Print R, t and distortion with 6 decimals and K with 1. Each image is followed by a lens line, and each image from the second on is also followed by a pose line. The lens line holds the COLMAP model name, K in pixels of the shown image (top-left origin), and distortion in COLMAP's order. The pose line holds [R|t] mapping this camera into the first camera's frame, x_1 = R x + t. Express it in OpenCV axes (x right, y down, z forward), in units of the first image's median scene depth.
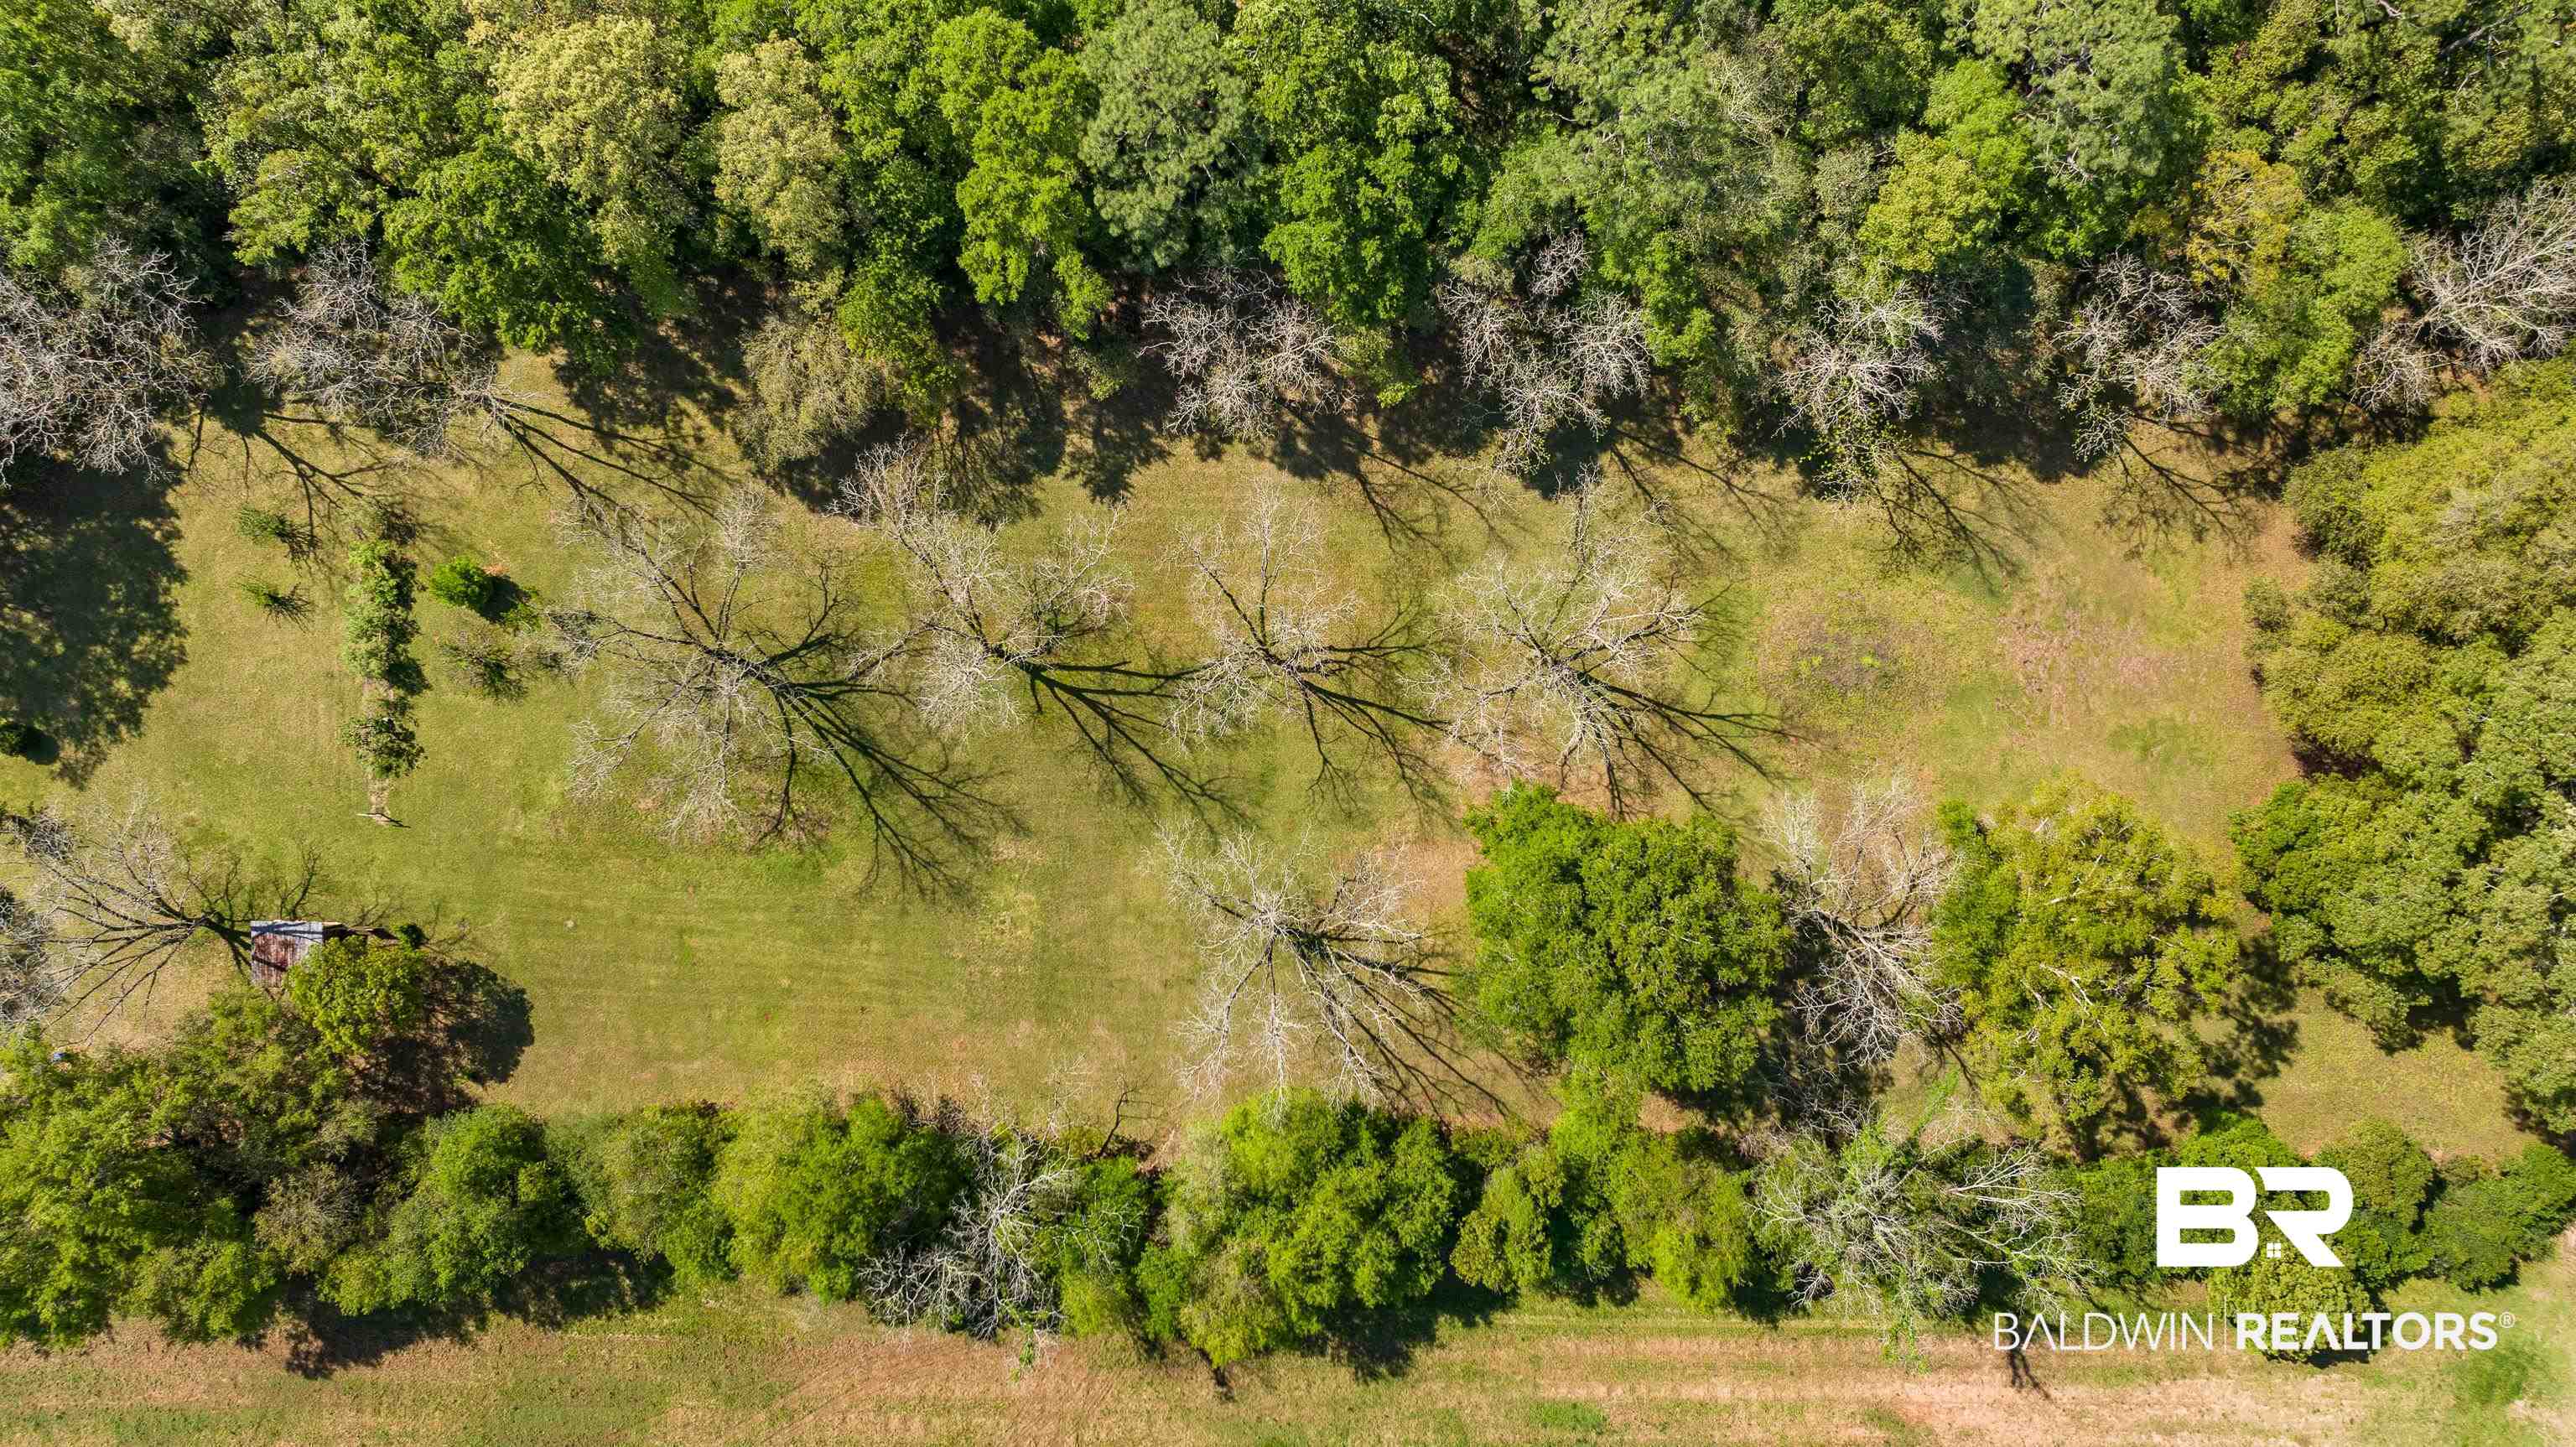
lens RADIAL K [[1783.7, 0, 1291.7], [0, 1783.7, 735.5], [0, 0, 1]] dist [-0.050887, 0.046232]
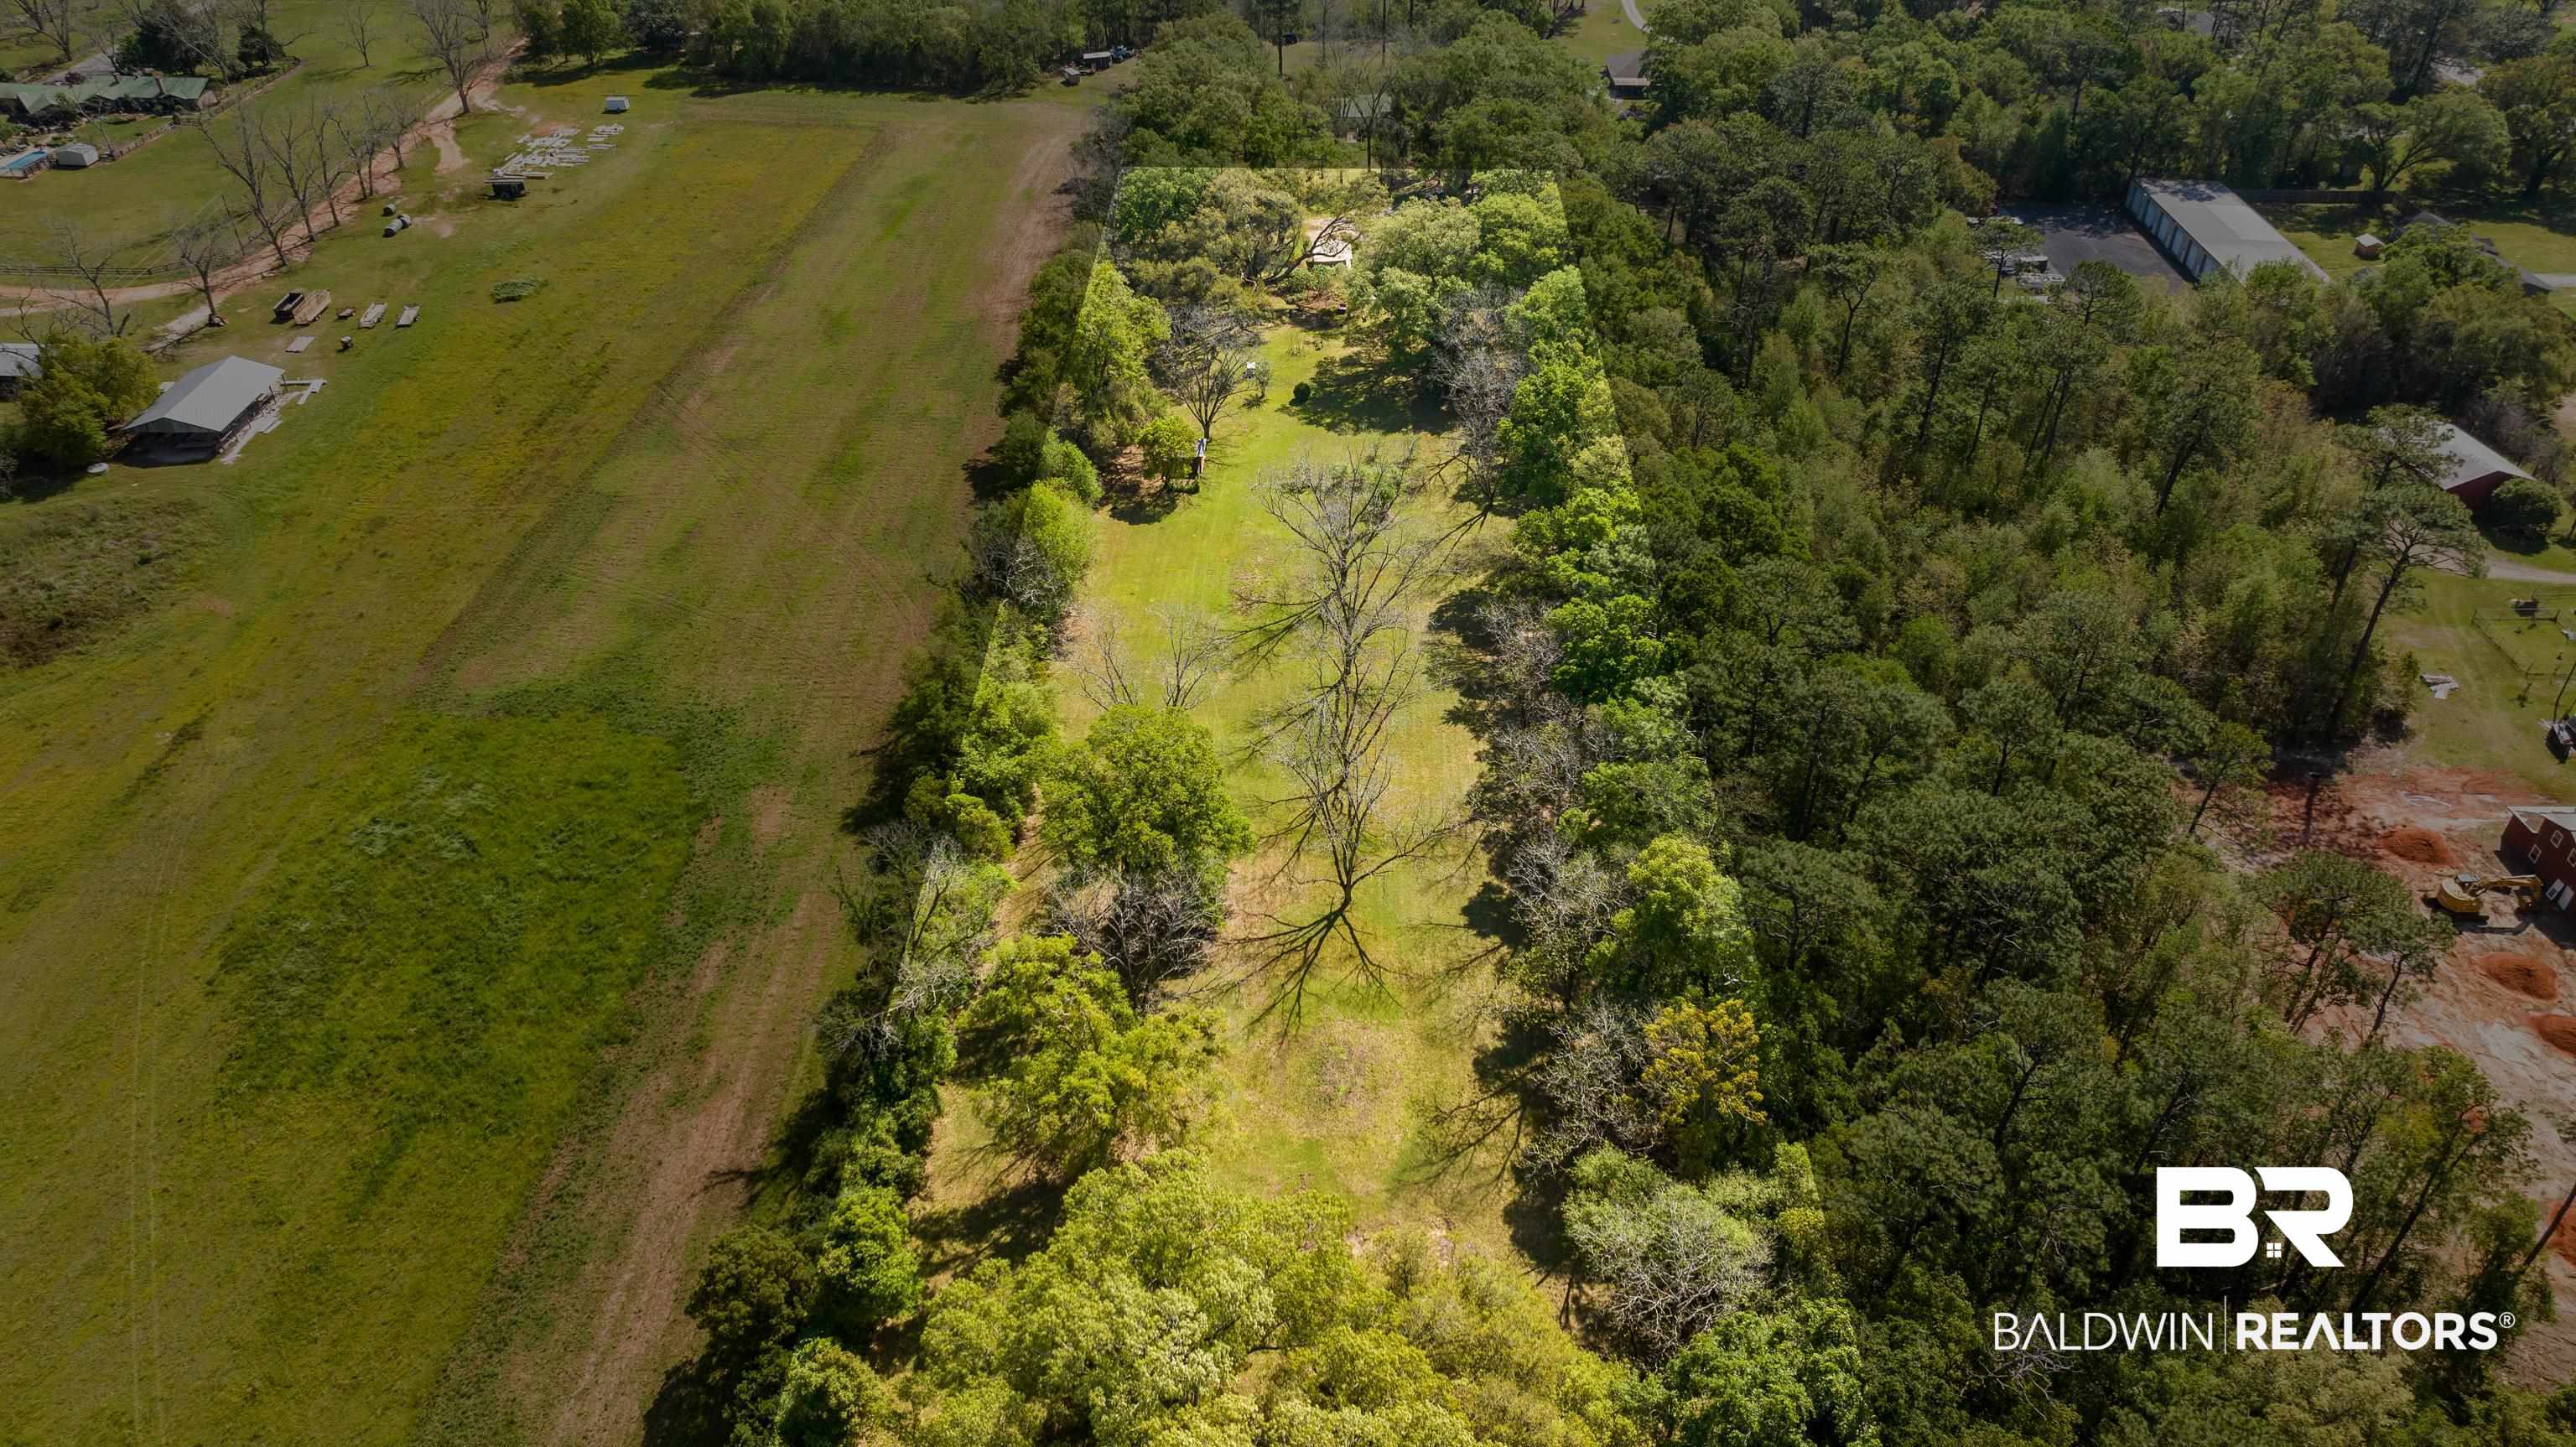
lens RADIAL K [[1783.7, 0, 1291.7], [0, 1783.7, 735.5], [0, 0, 1]] dist [-0.050887, 0.046232]
pose [[-0.027988, 0.987892, 0.152597, -0.246390], [-0.999602, -0.028218, -0.000655, 0.001741], [0.003659, -0.152555, 0.988288, -0.412202]]
